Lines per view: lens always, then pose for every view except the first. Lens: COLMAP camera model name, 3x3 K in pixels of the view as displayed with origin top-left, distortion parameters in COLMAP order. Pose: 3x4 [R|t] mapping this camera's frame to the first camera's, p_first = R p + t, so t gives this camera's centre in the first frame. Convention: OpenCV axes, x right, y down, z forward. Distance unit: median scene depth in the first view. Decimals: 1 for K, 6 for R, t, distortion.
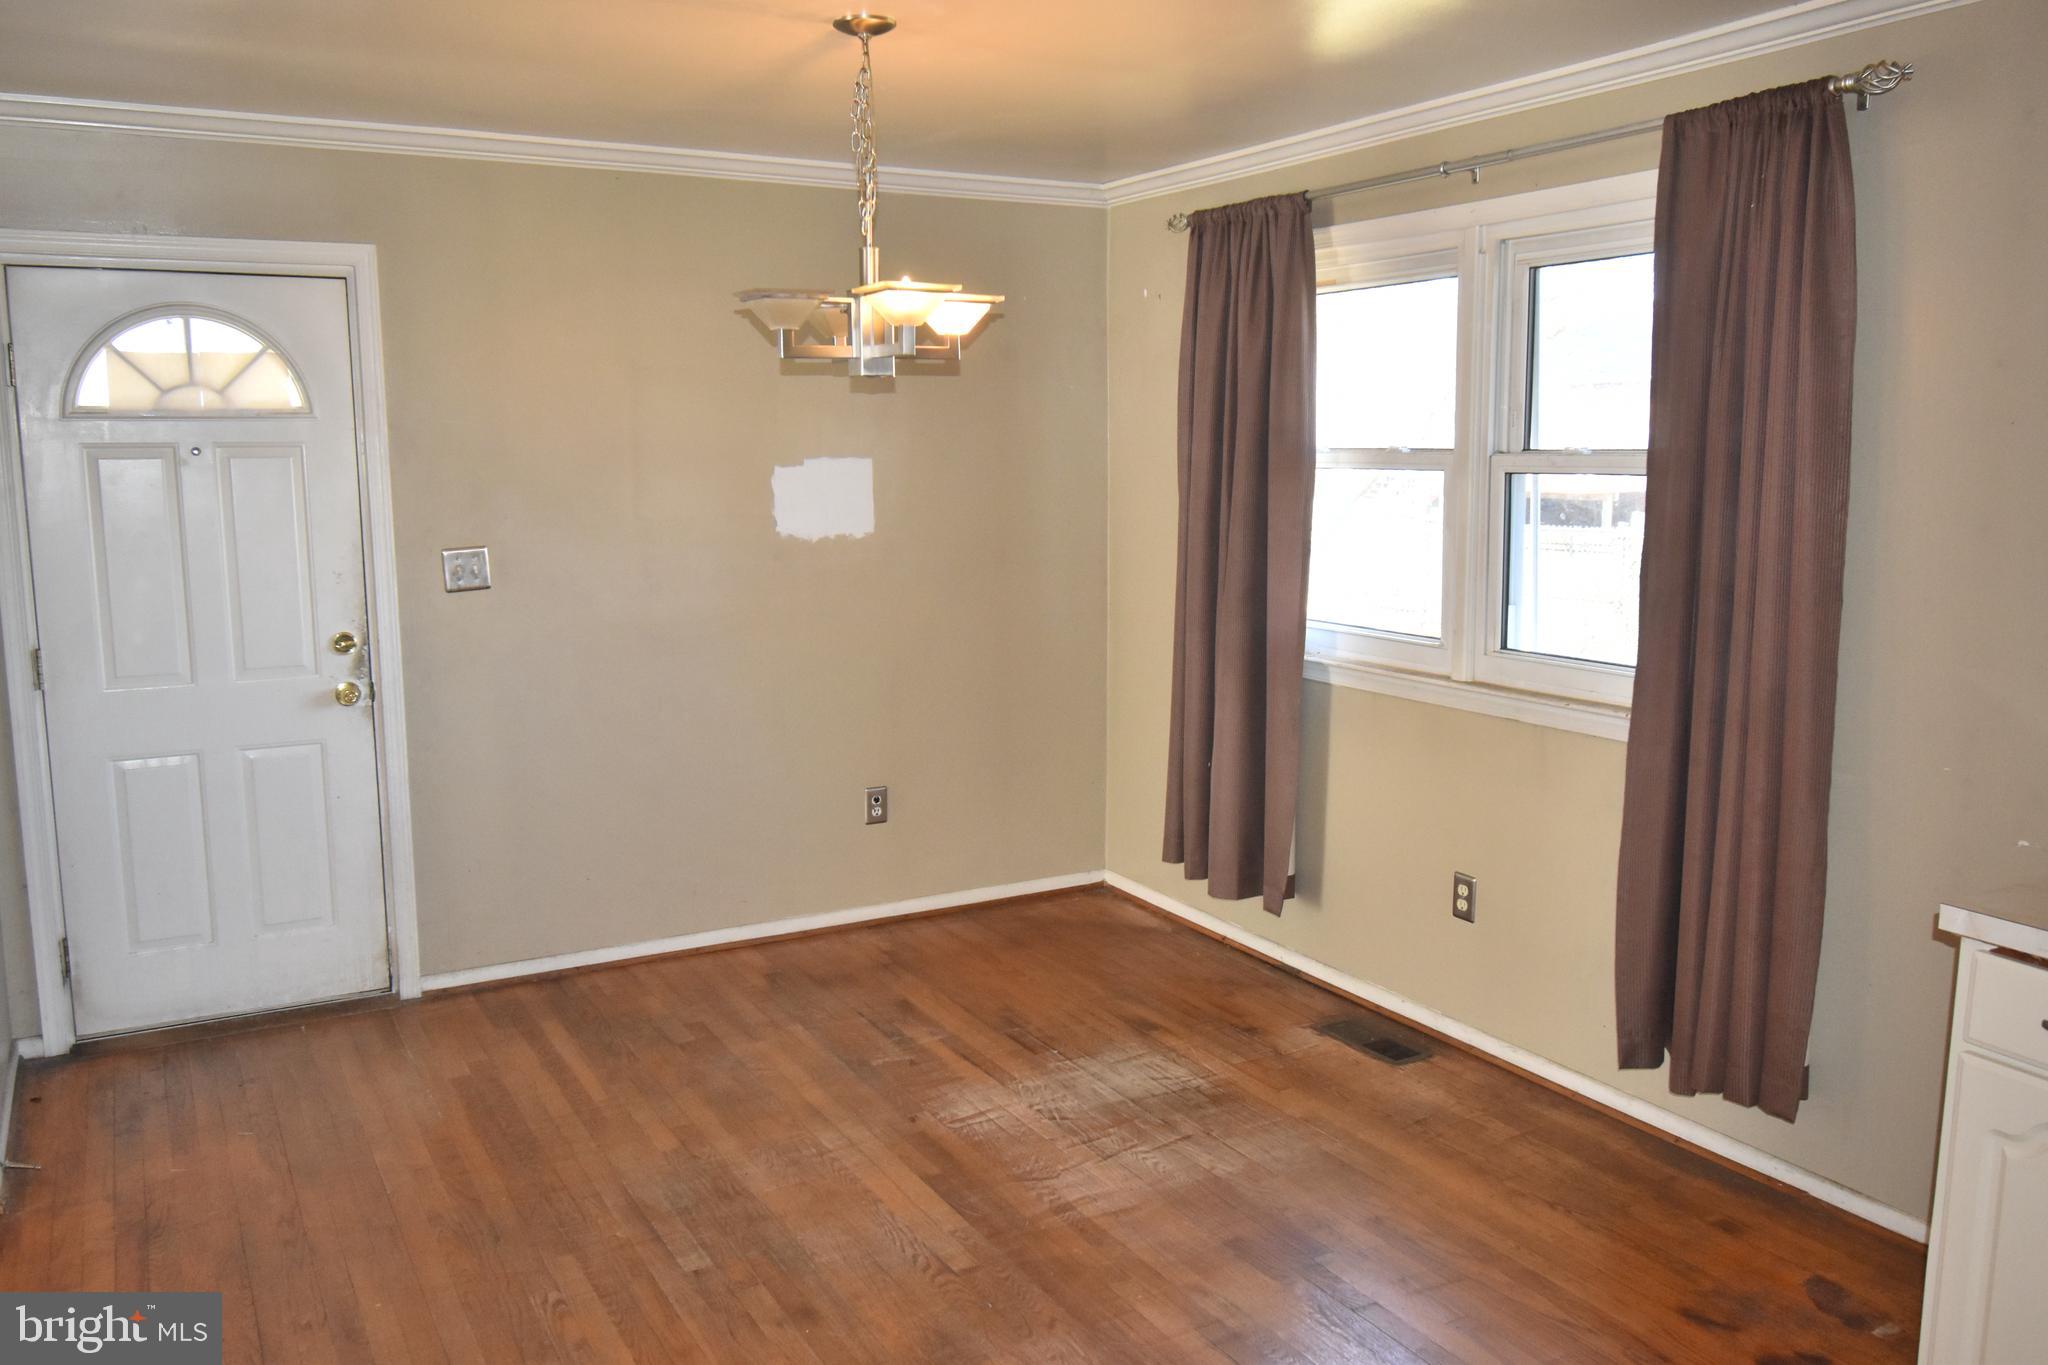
lens RADIAL K [[1615.2, 0, 1024.0], [0, 1615.2, 682.5], [0, 0, 1]] dist [-0.000003, -0.000424]
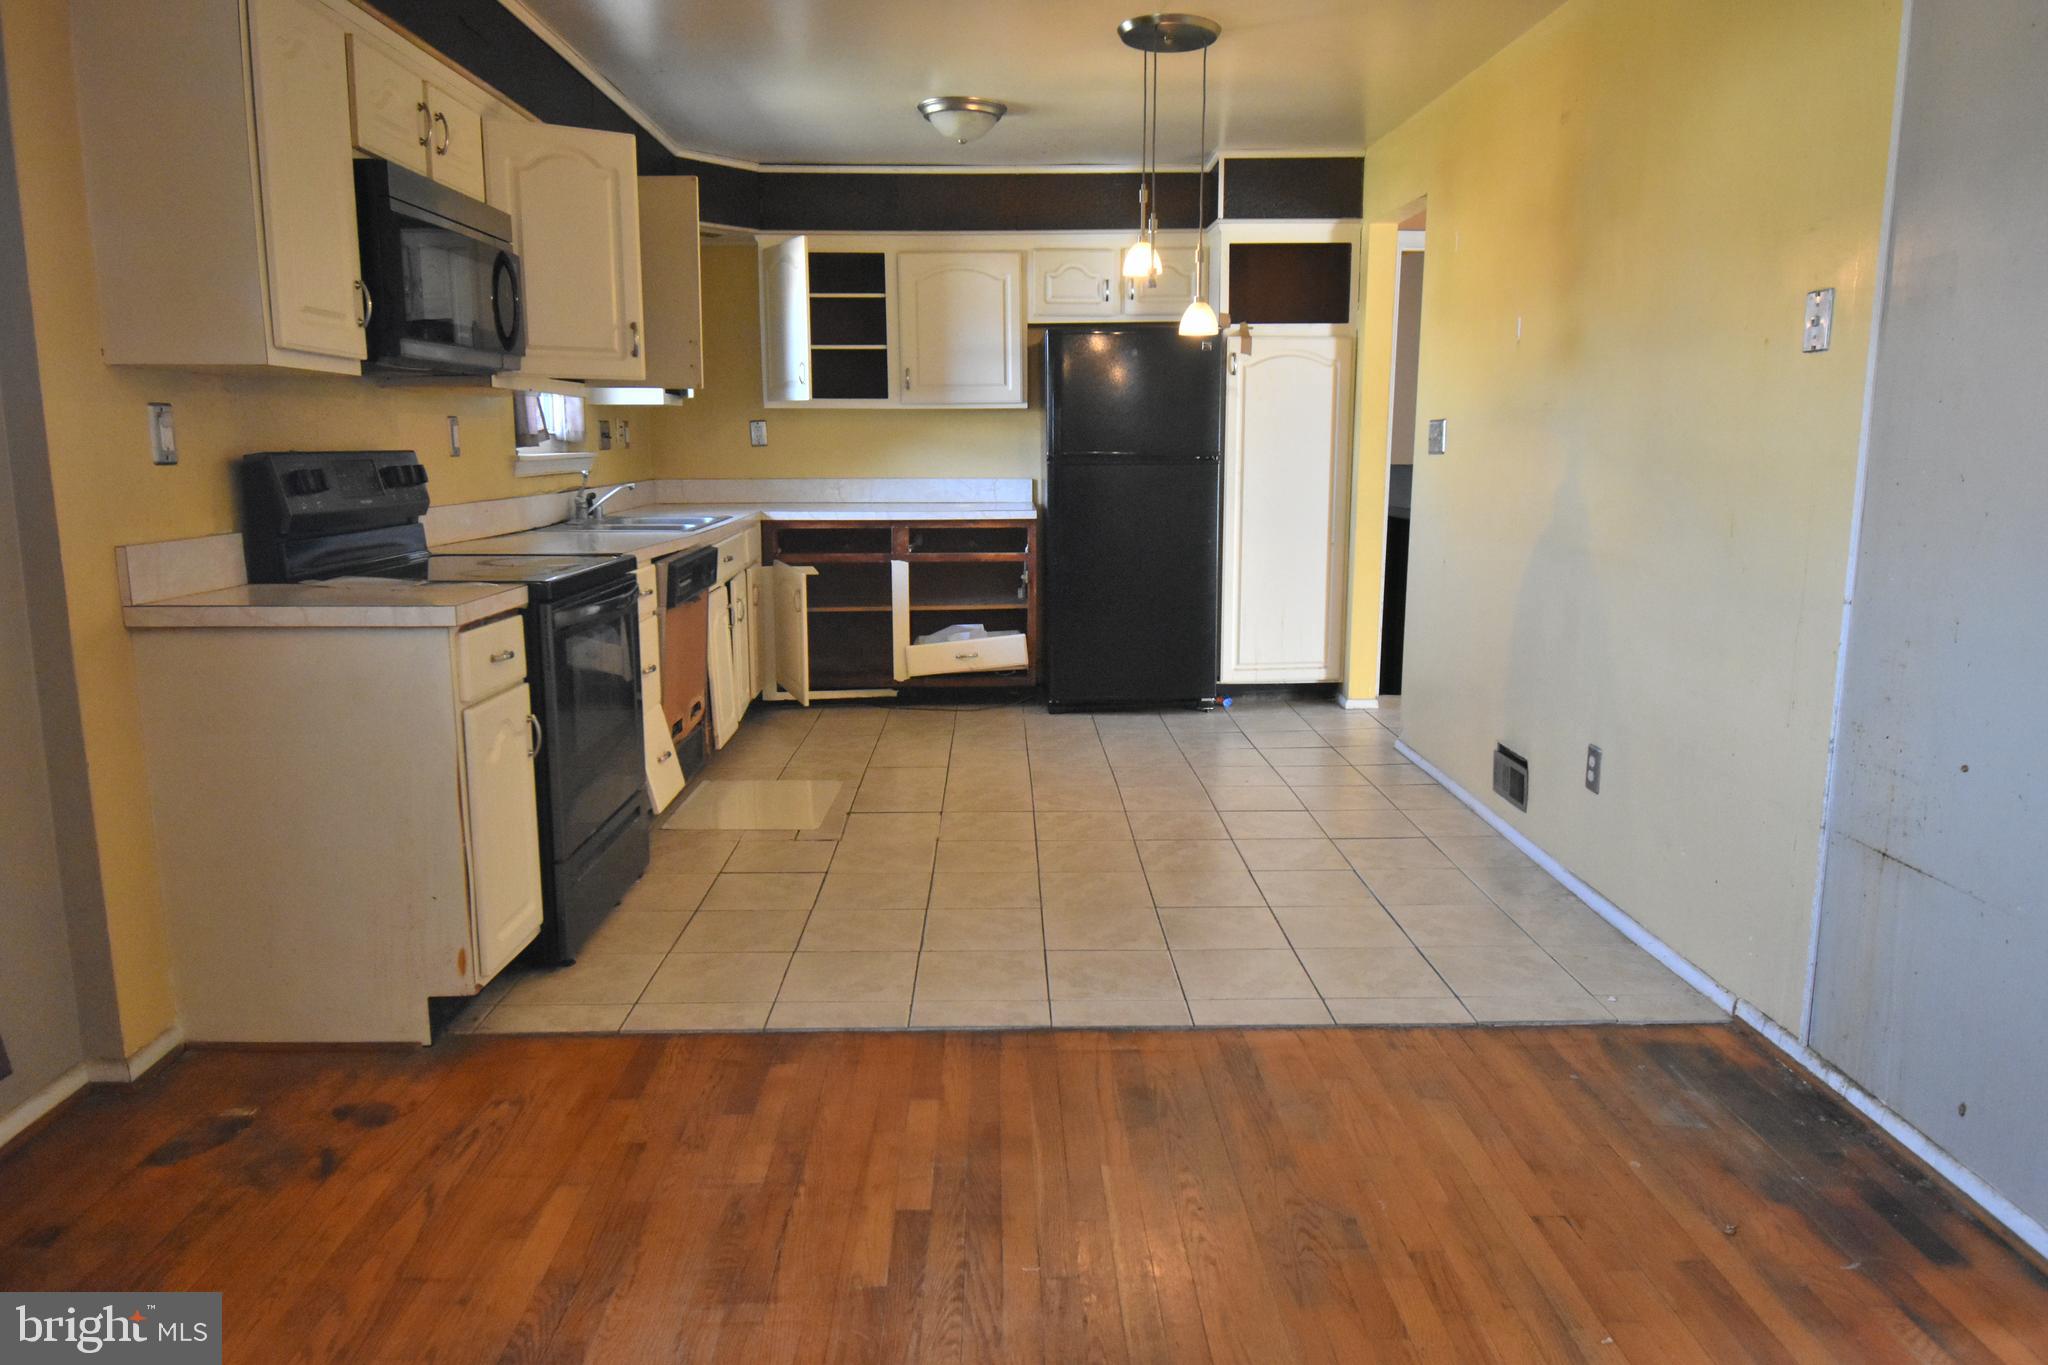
lens RADIAL K [[1363.8, 0, 1024.0], [0, 1363.8, 682.5], [0, 0, 1]] dist [0.005352, -0.003376]
pose [[-0.884818, -0.077003, 0.459530, -0.227759], [0.074962, 0.949876, 0.303508, -0.068085], [-0.459867, 0.302996, -0.834695, 1.118600]]
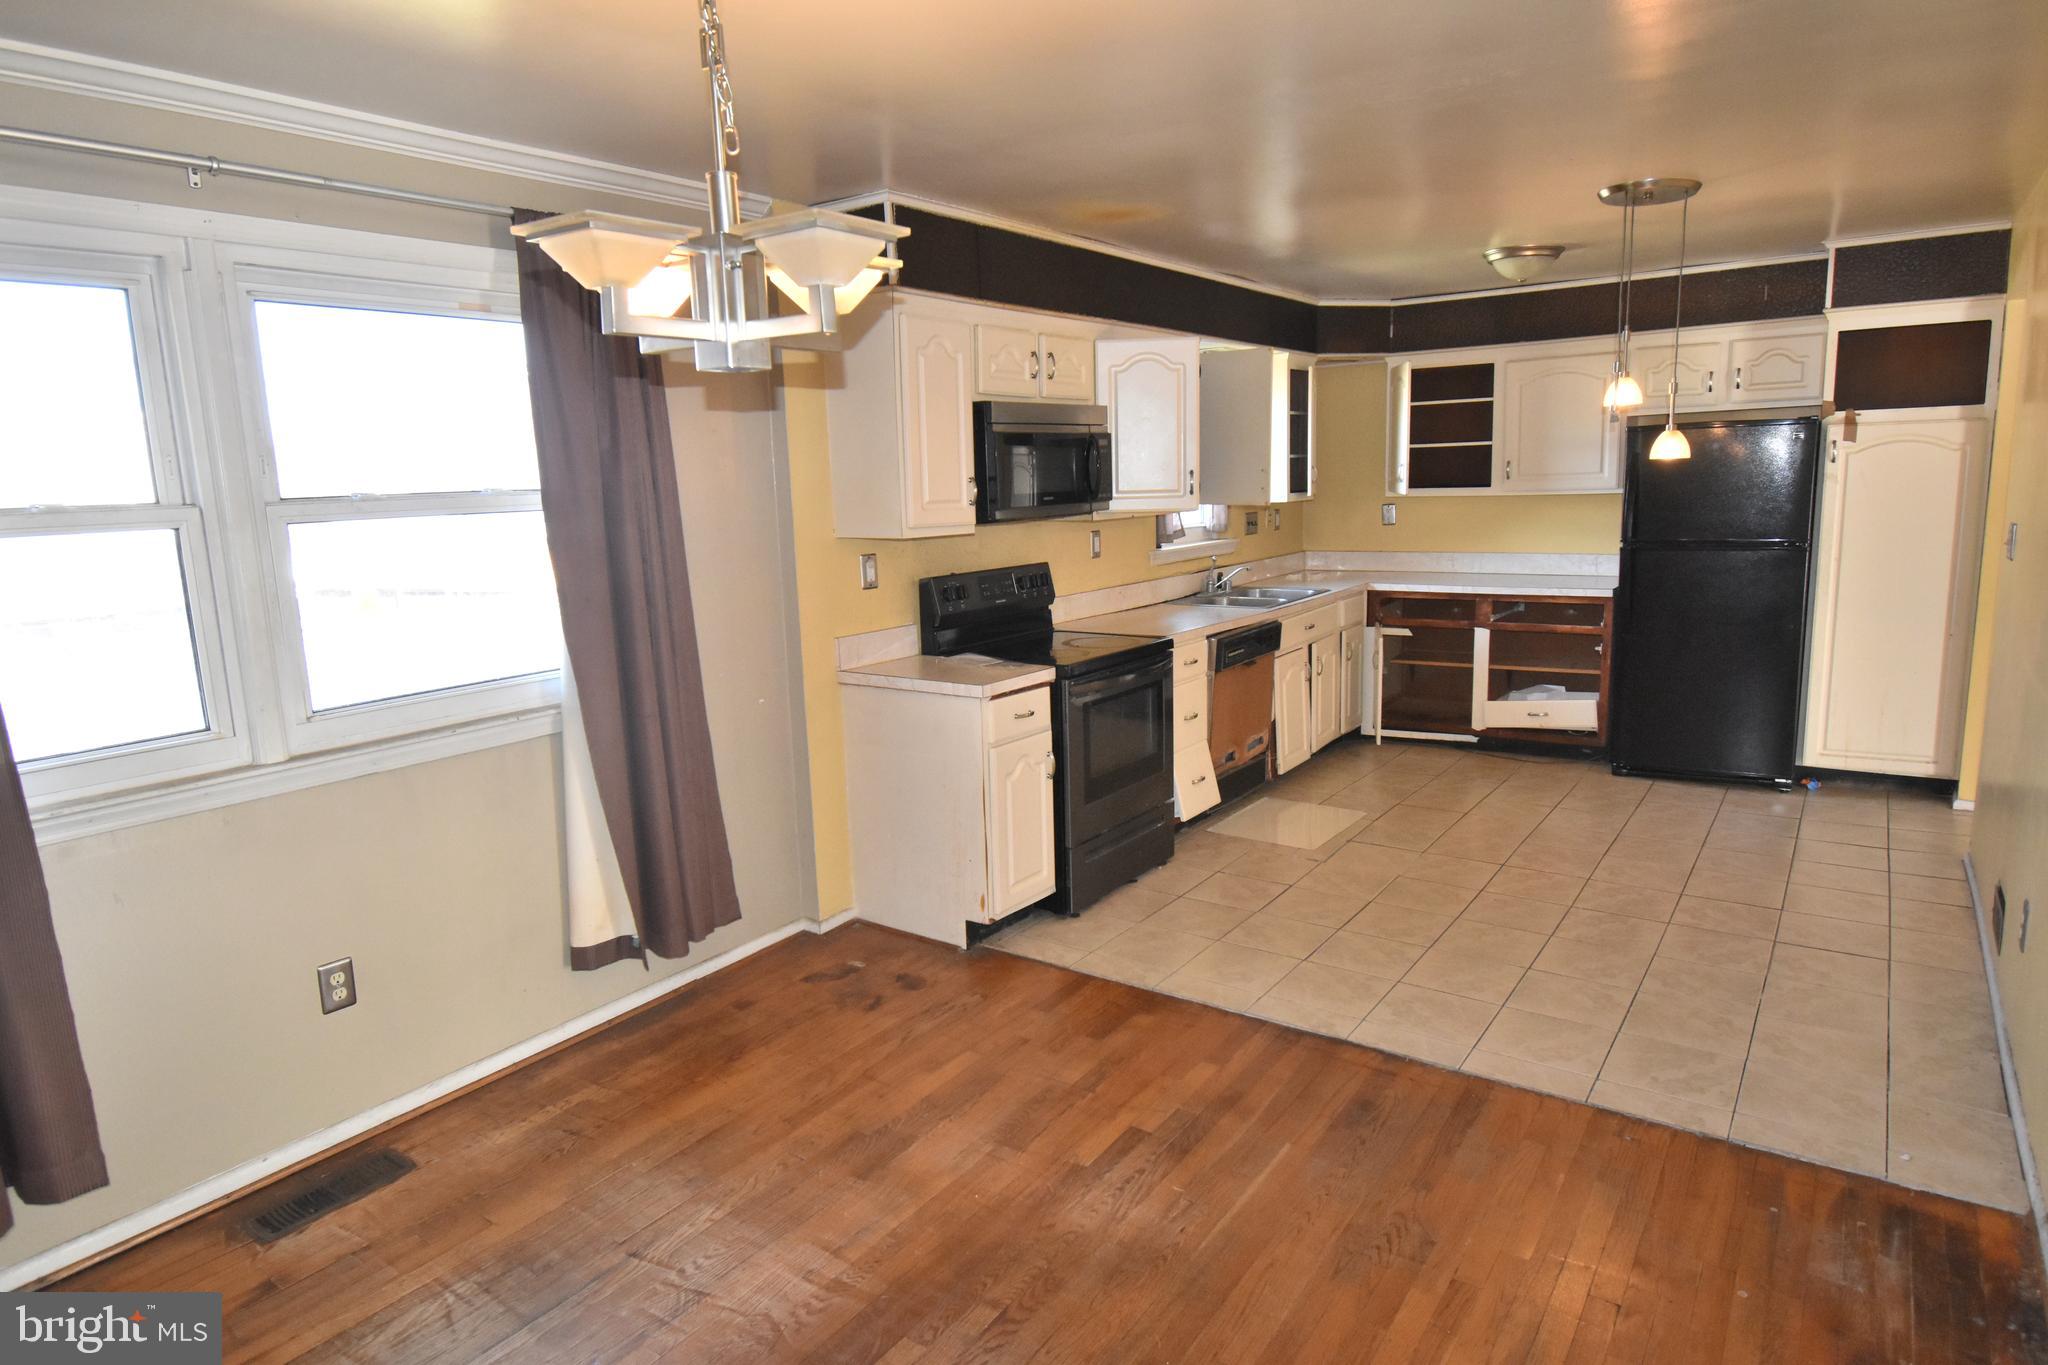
lens RADIAL K [[1176.3, 0, 1024.0], [0, 1176.3, 682.5], [0, 0, 1]] dist [-0.002588, -0.002675]
pose [[-0.428054, -0.140843, 0.892711, -0.540476], [0.169791, 0.957660, 0.232505, -0.140645], [-0.887660, 0.251099, -0.386016, 1.000418]]
